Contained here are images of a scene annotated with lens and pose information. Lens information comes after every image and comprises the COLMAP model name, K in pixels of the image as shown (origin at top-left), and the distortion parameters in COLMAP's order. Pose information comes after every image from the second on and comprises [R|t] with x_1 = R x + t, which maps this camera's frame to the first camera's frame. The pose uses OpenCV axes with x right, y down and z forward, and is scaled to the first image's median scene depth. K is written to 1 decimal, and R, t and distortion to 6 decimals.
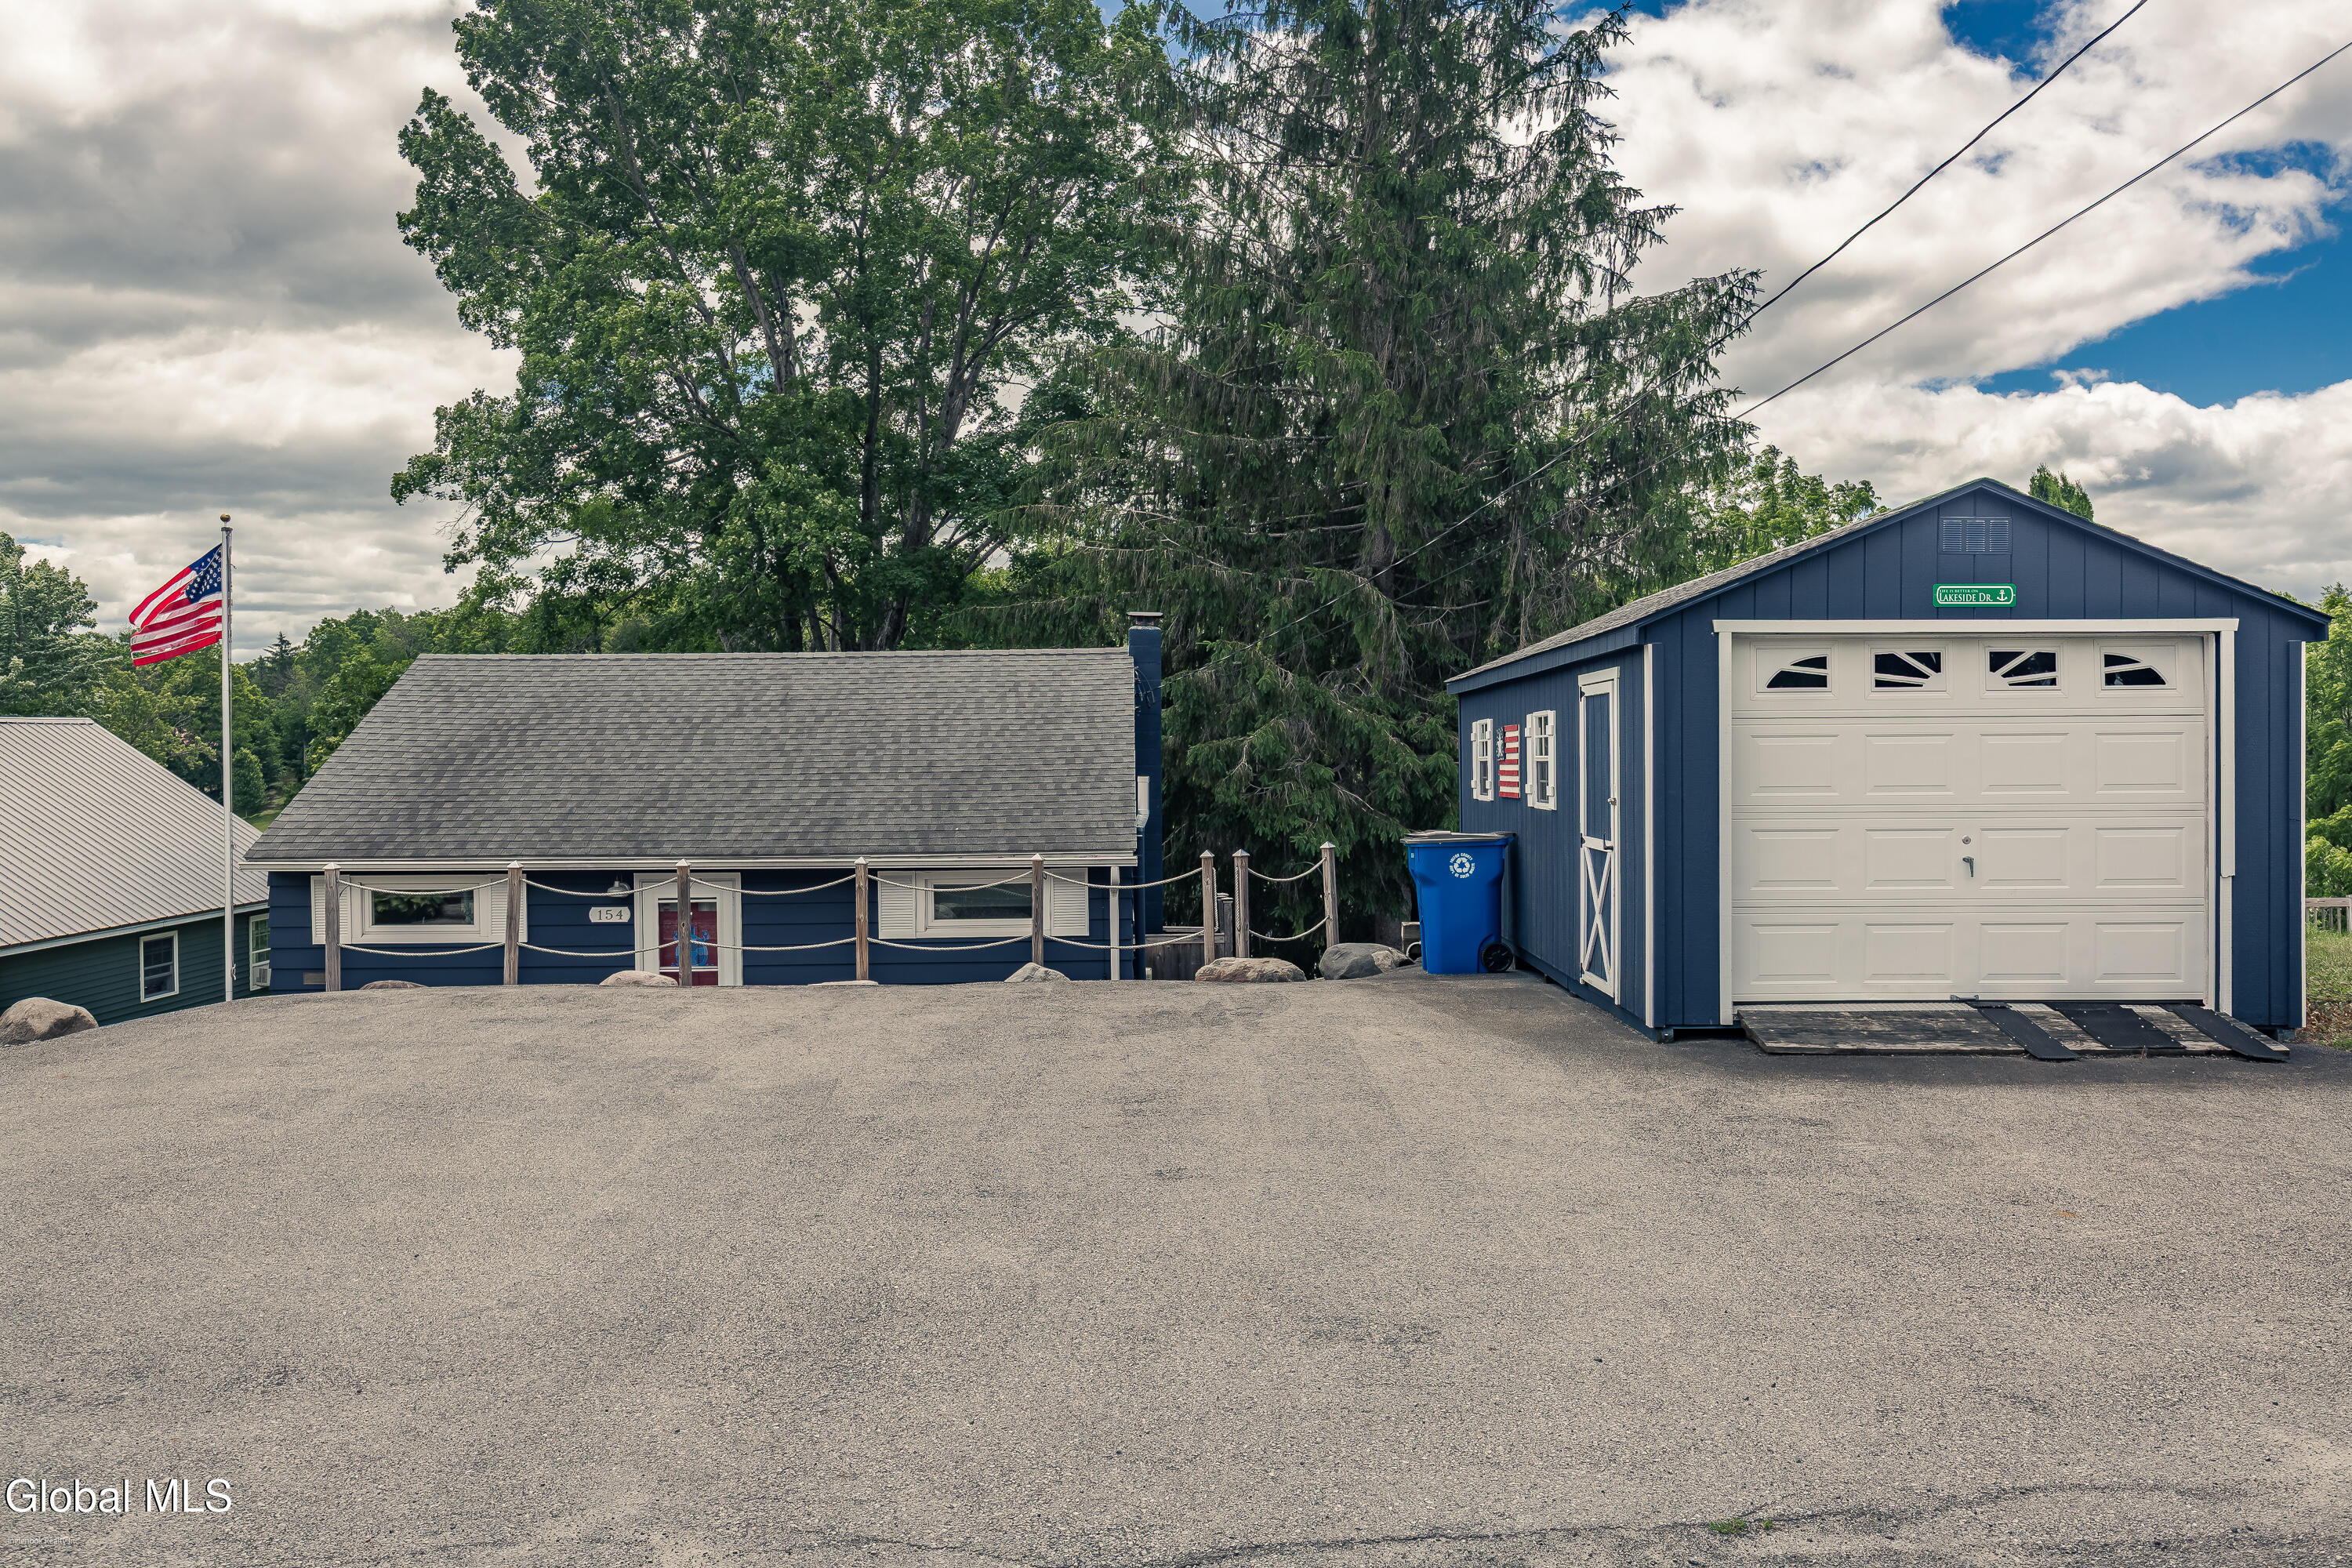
lens RADIAL K [[1778.4, 0, 1203.7], [0, 1778.4, 752.0], [0, 0, 1]] dist [-0.010879, 0.006536]
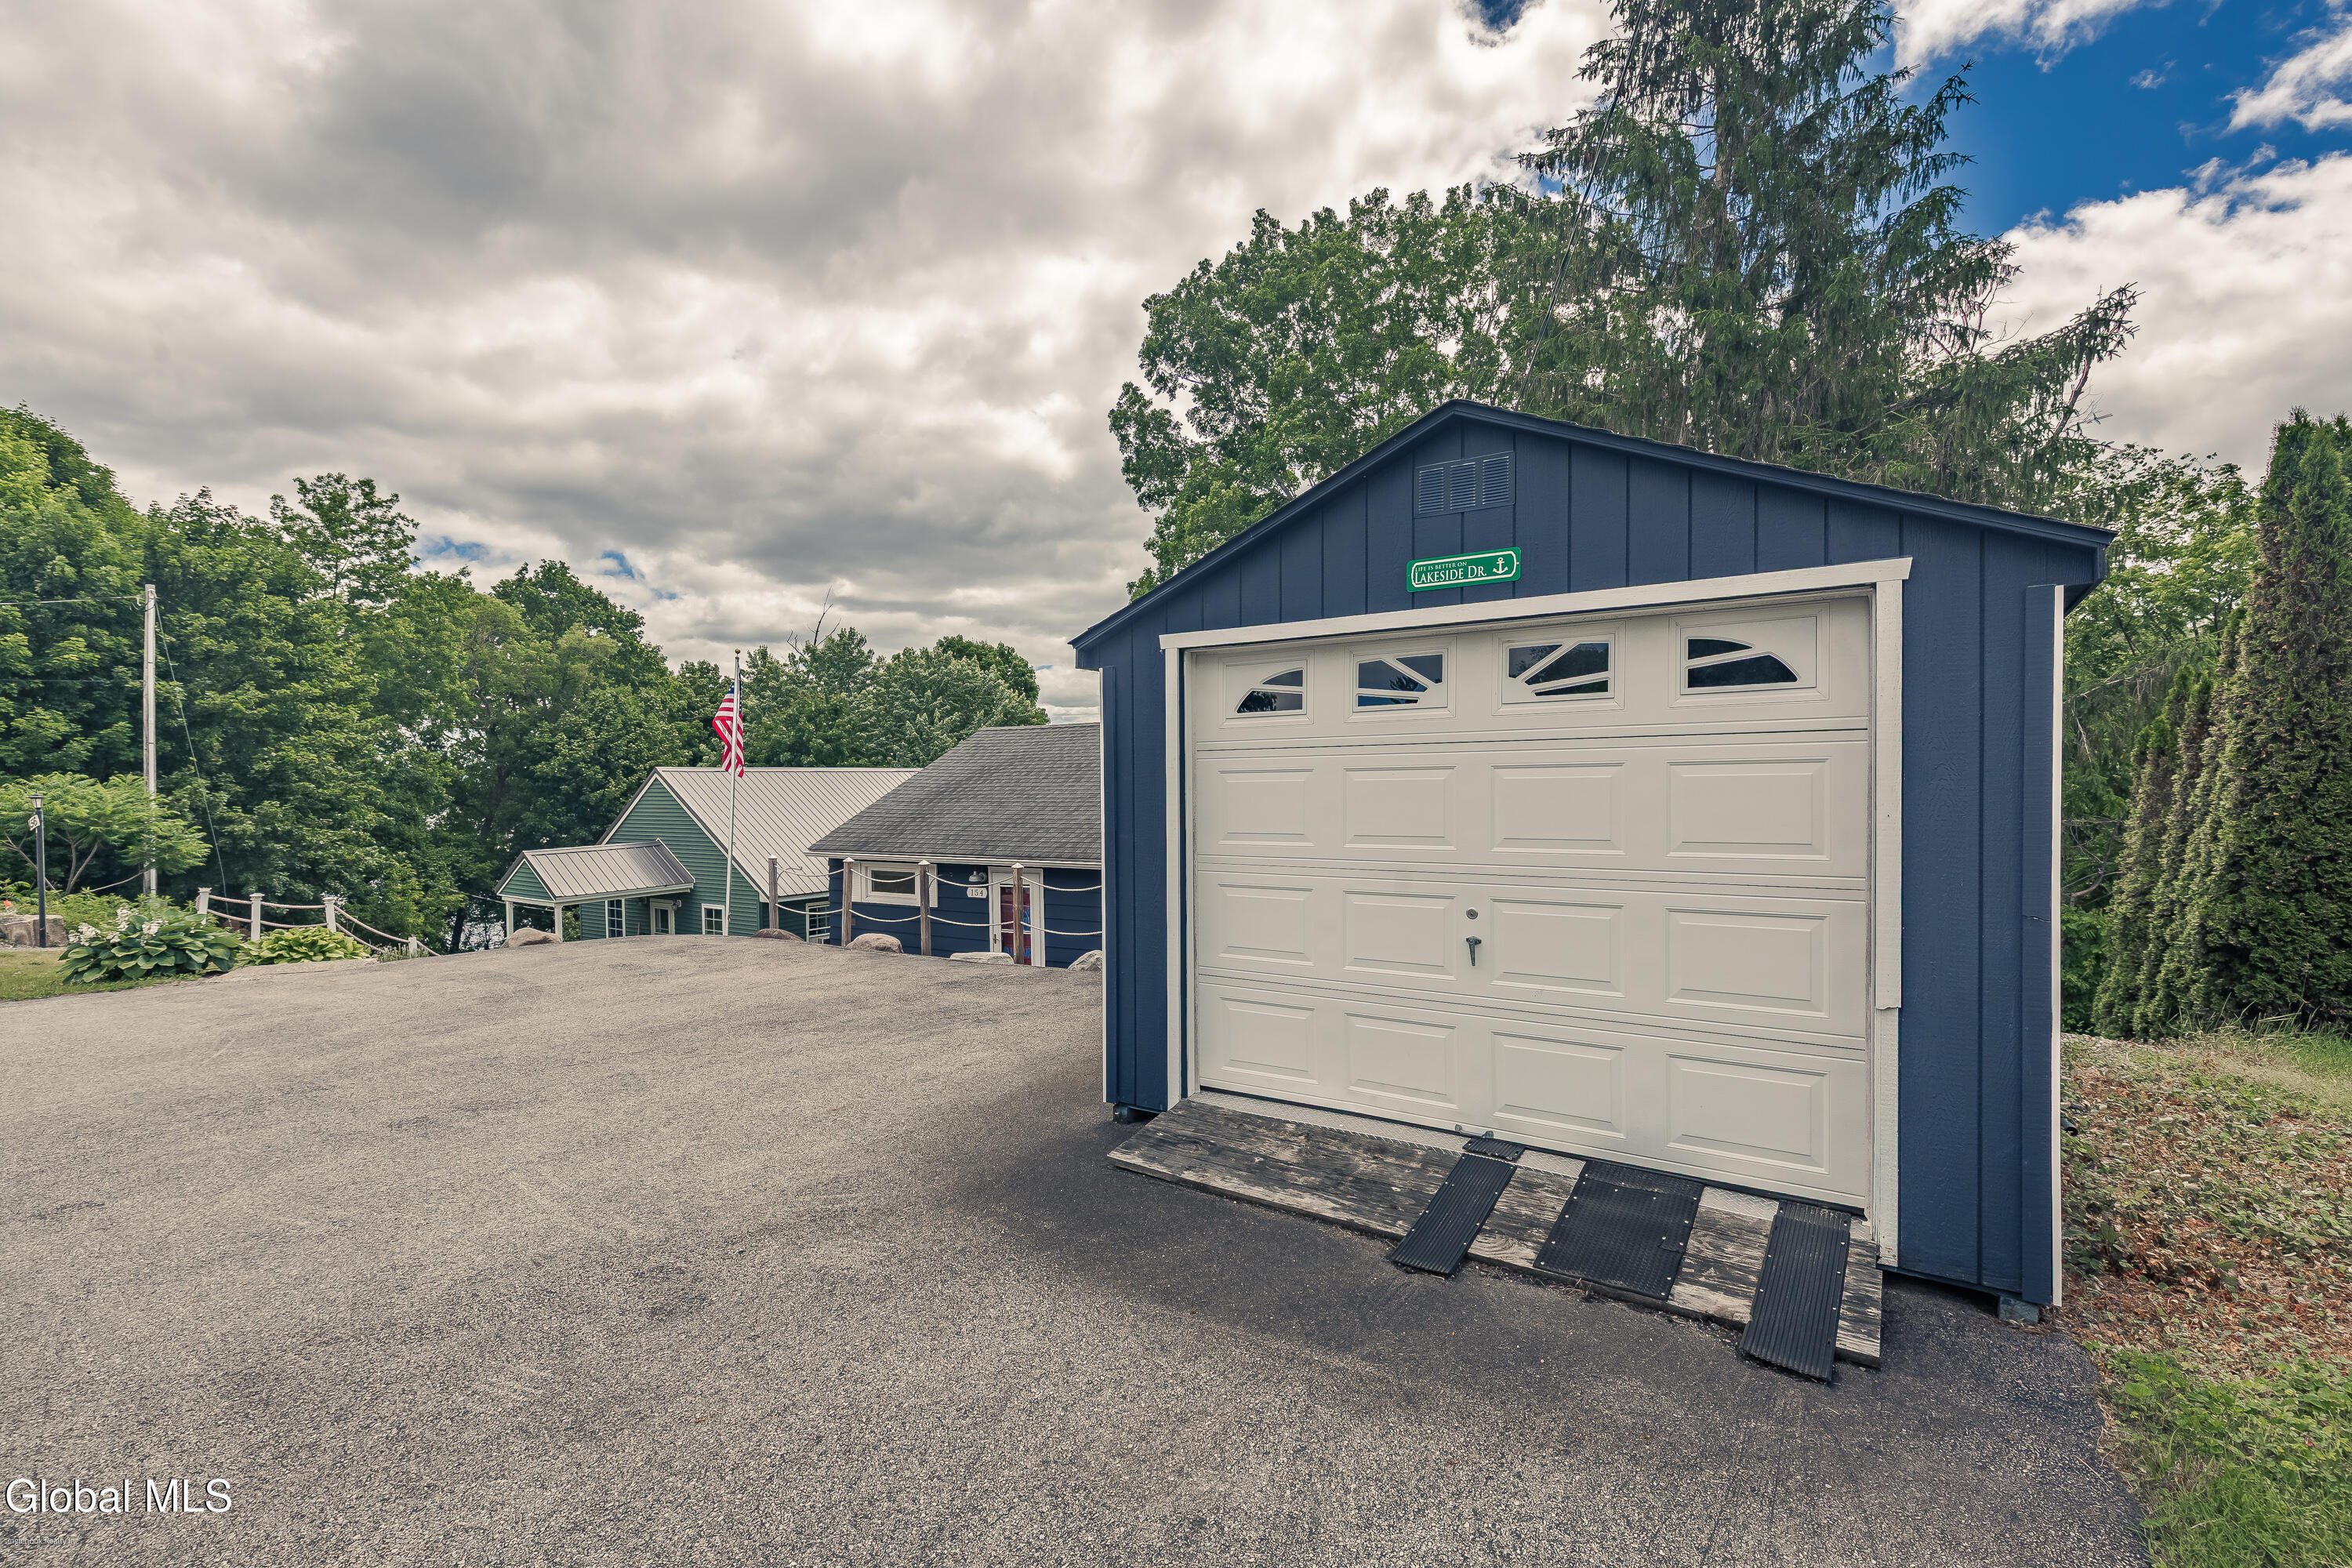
lens RADIAL K [[1059.2, 0, 1172.7], [0, 1059.2, 807.7], [0, 0, 1]] dist [0.007252, -0.002651]
pose [[0.833062, 0.009143, -0.553104, 0.533526], [0.003792, 0.999746, 0.022237, -0.003234], [0.553166, -0.020622, 0.832815, 0.542713]]
